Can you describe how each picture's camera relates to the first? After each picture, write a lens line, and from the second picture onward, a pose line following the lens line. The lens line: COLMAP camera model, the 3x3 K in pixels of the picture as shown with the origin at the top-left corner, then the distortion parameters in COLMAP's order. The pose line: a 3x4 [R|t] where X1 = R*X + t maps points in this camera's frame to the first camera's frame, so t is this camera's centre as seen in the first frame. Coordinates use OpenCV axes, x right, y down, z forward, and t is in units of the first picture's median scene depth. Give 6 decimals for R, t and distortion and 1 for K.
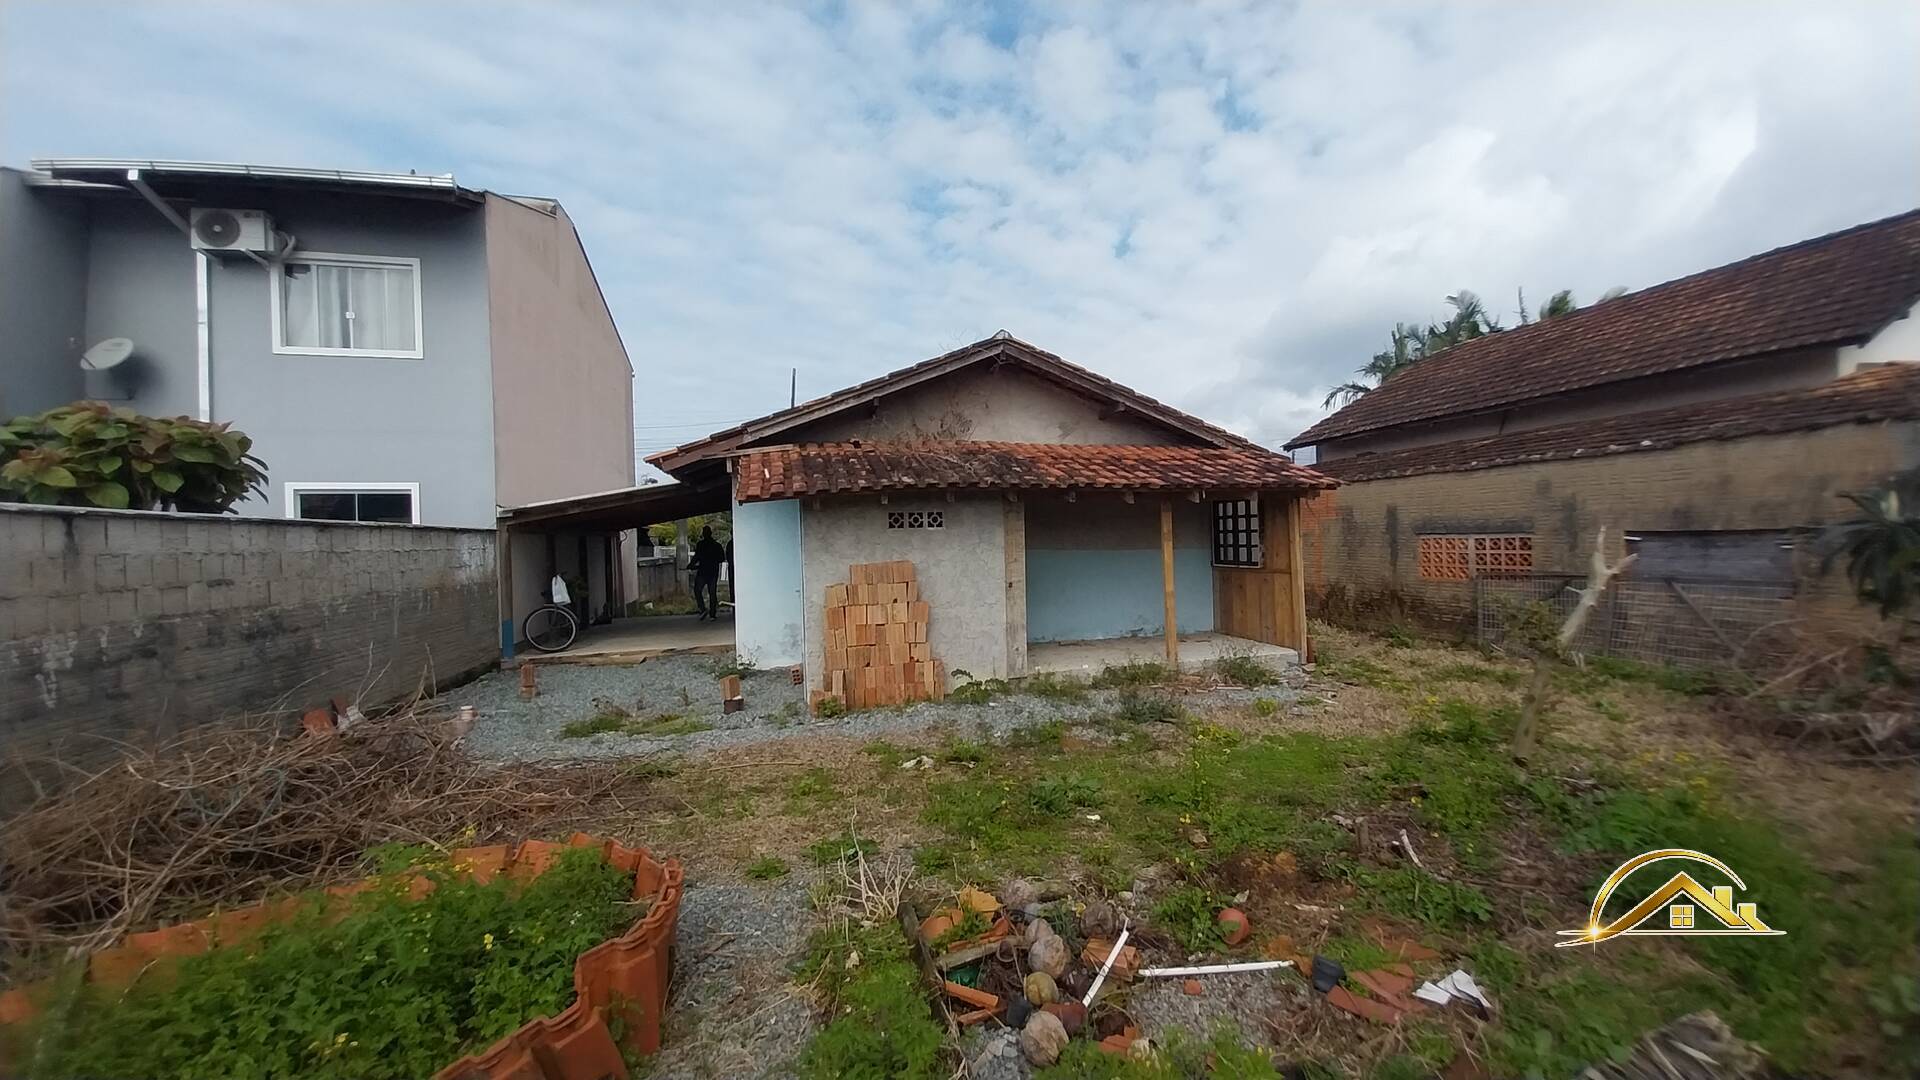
lens RADIAL K [[753.9, 0, 1013.4], [0, 753.9, 544.3], [0, 0, 1]] dist [0.019102, -0.015296]
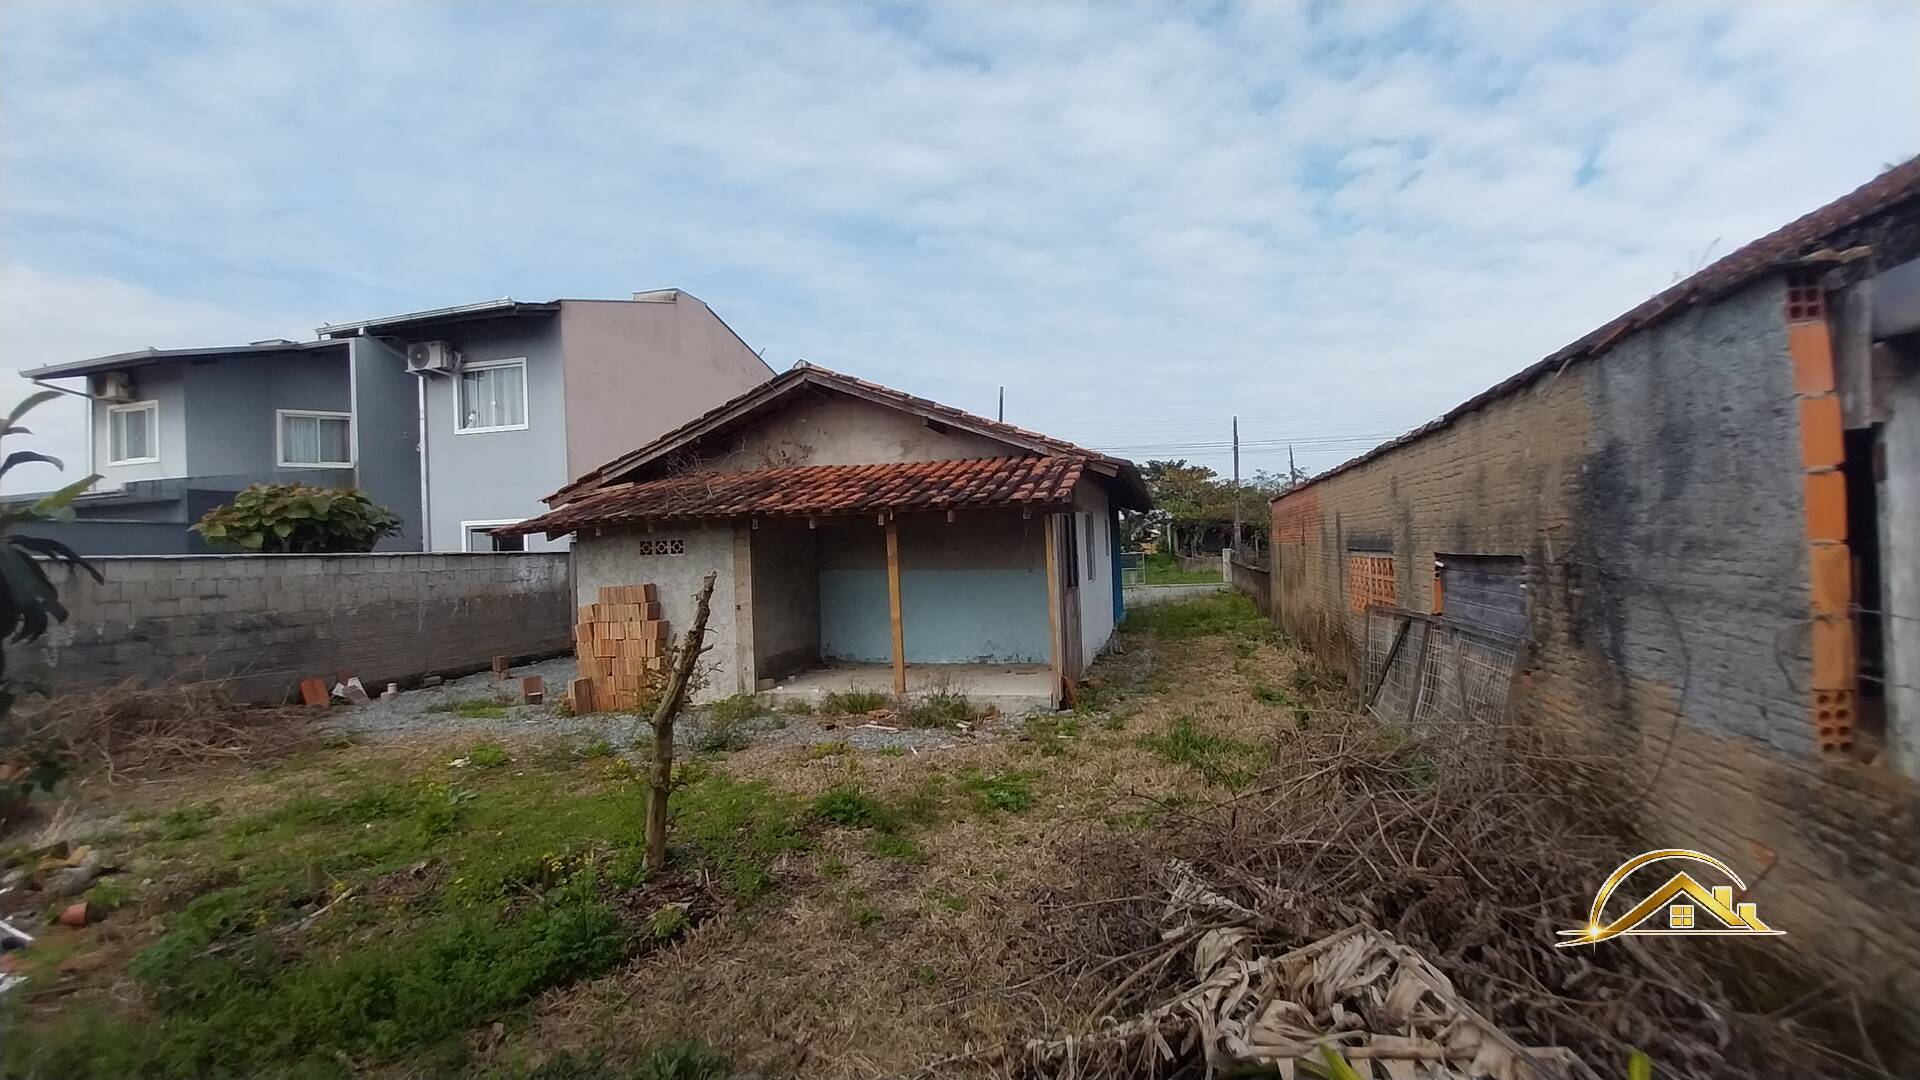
lens RADIAL K [[758.8, 0, 1012.1], [0, 758.8, 547.7], [0, 0, 1]] dist [0.021618, -0.015883]
pose [[0.877715, -0.007421, -0.479126, 0.764697], [0.009242, 0.999956, 0.001442, -0.025261], [0.479095, -0.005694, 0.877745, 0.228609]]
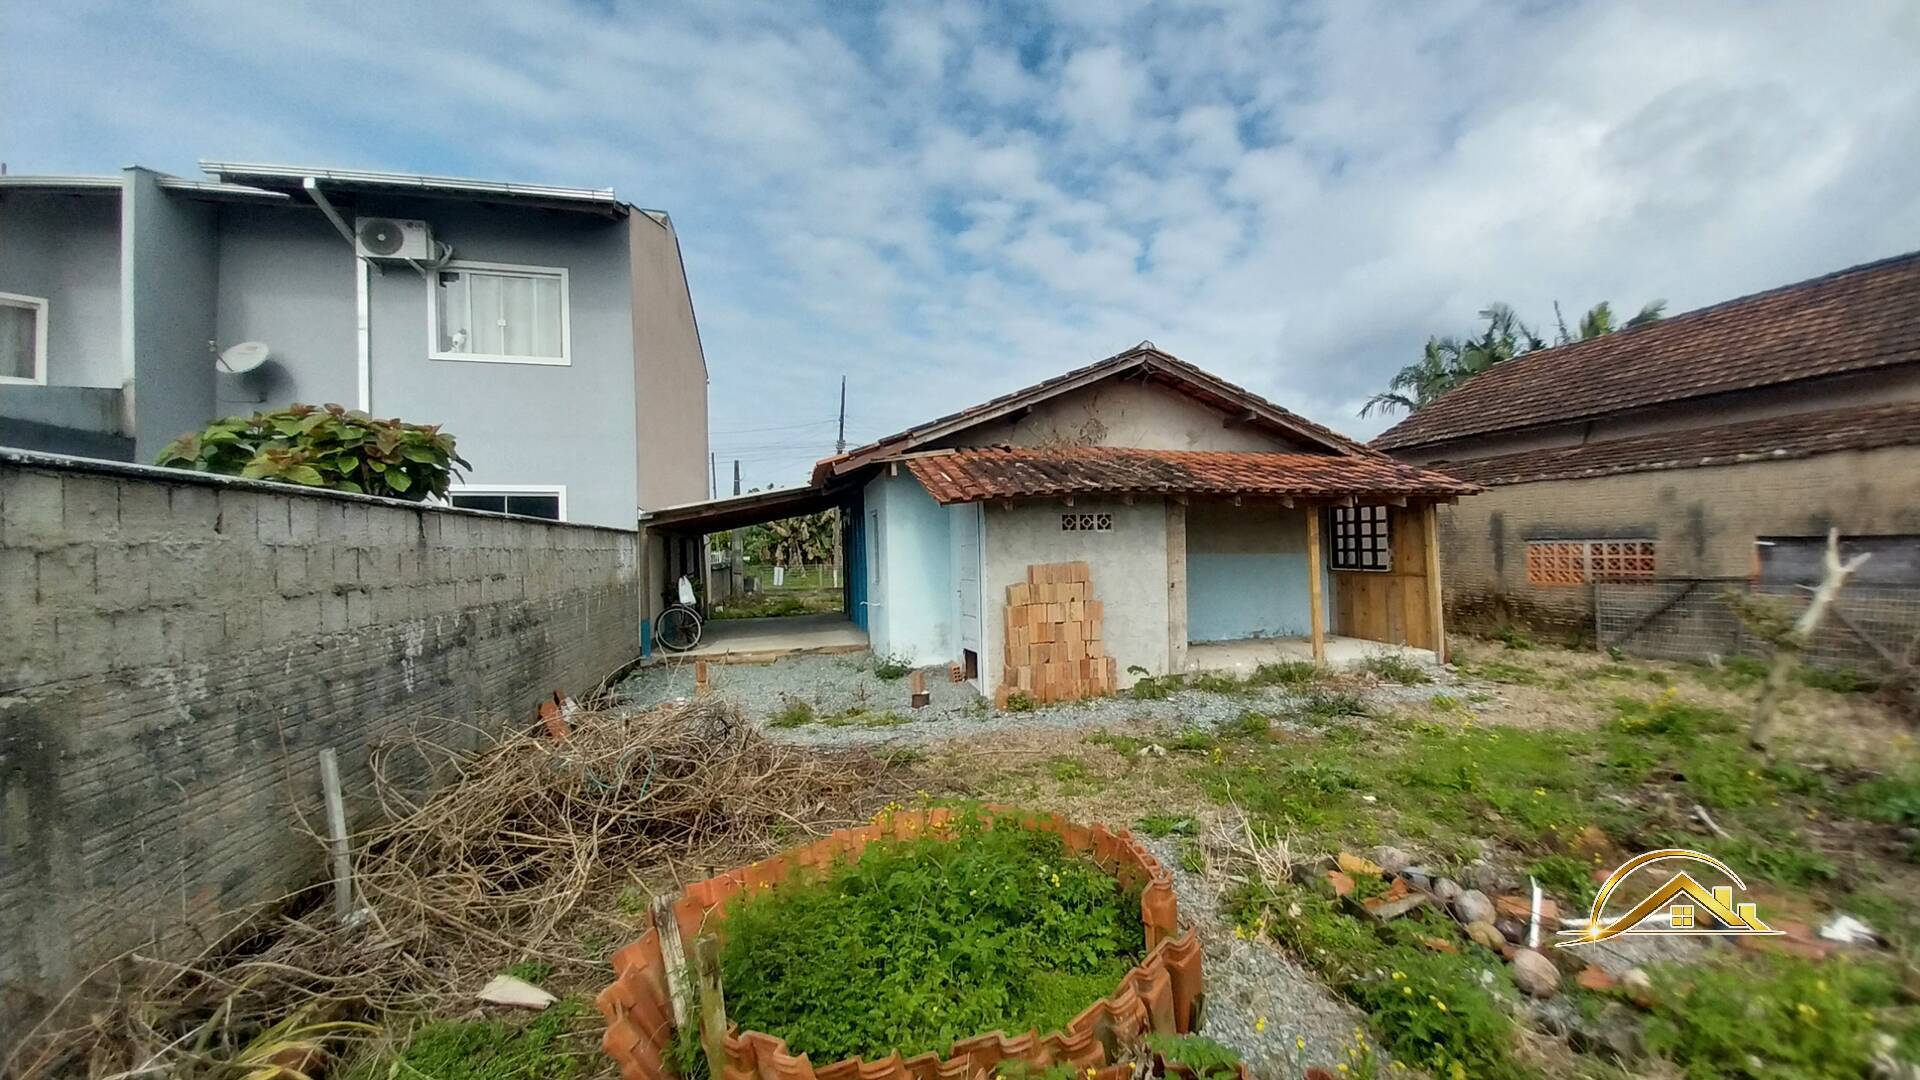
lens RADIAL K [[753.9, 0, 1013.4], [0, 753.9, 544.3], [0, 0, 1]] dist [0.019102, -0.015296]
pose [[0.999988, 0.004515, 0.001941, -0.205314], [-0.004494, 0.999930, -0.010906, 0.008751], [-0.001990, 0.010898, 0.999939, -0.036478]]
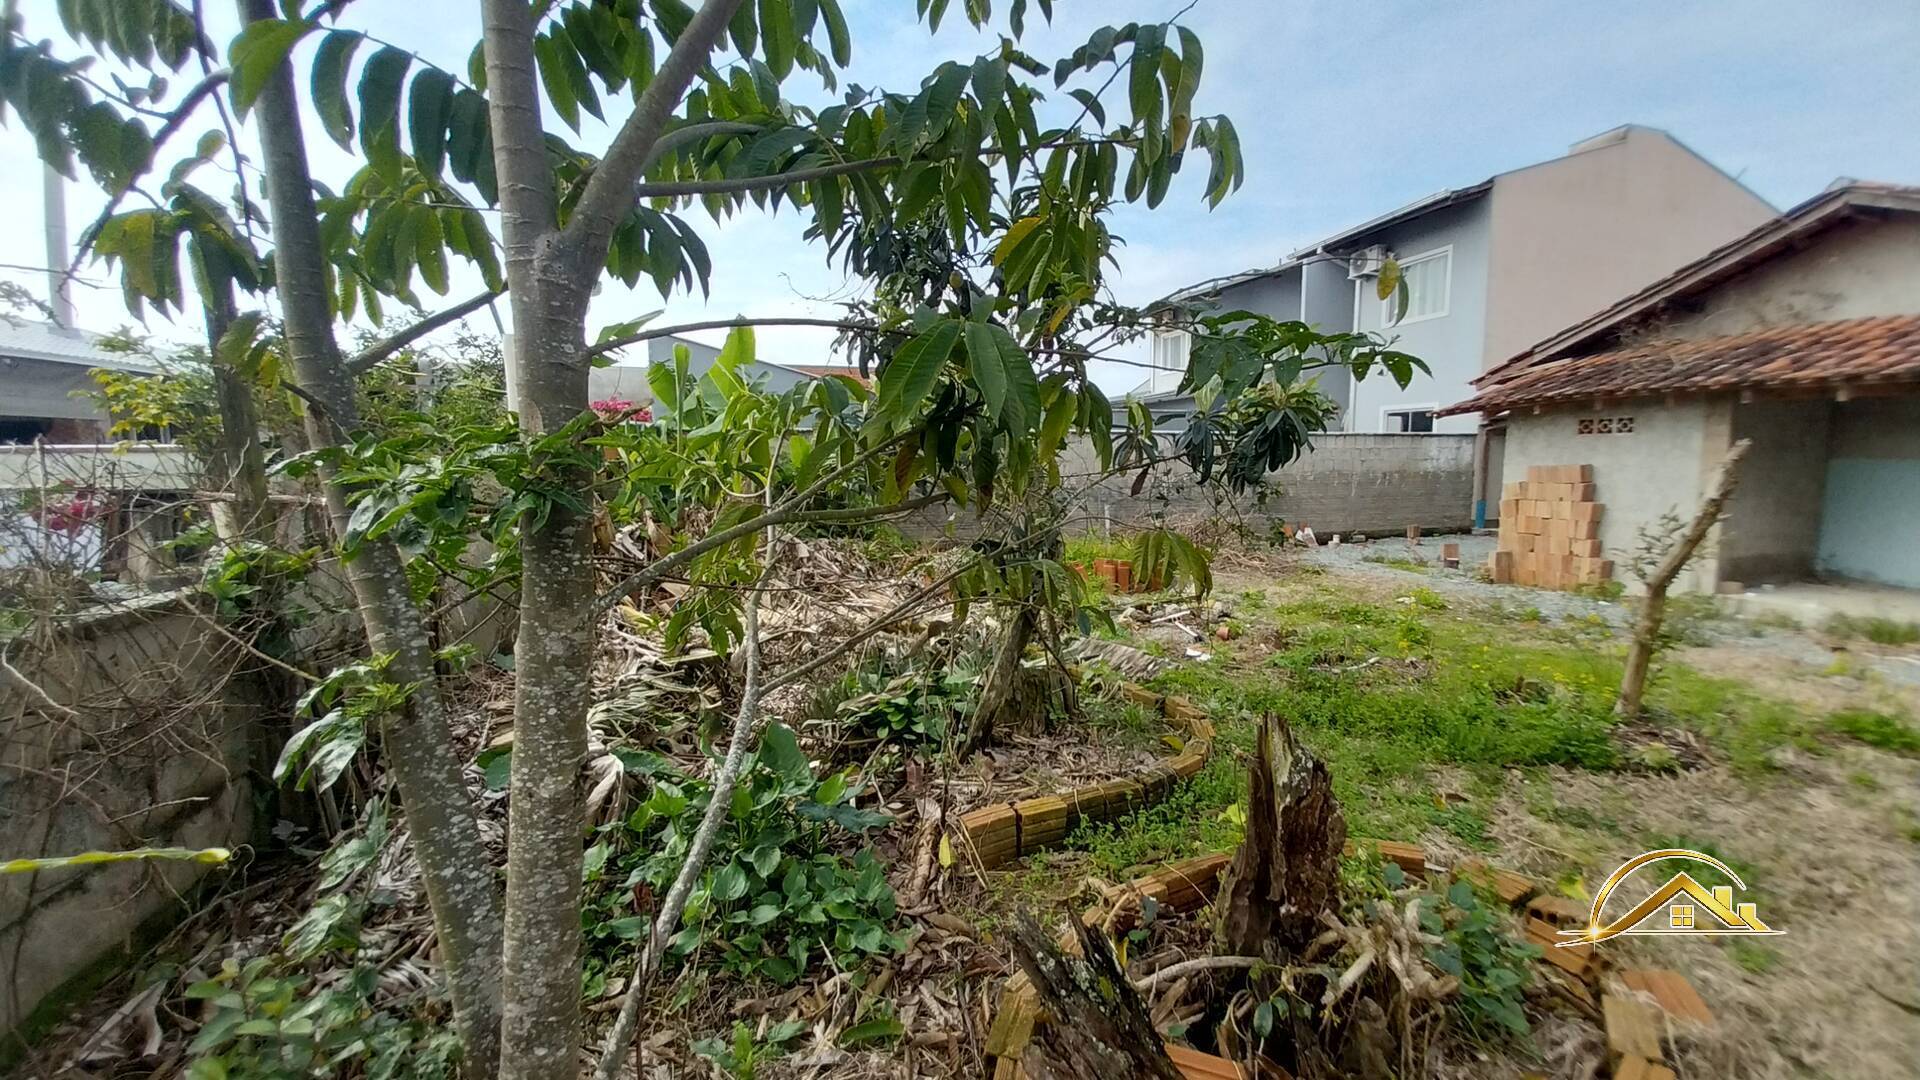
lens RADIAL K [[753.5, 0, 1015.2], [0, 753.5, 542.2], [0, 0, 1]] dist [0.011313, -0.011185]
pose [[0.028867, 0.141087, -0.989576, 0.808402], [-0.004699, 0.989997, 0.141010, -0.014613], [0.999572, 0.000580, 0.029241, 0.127032]]
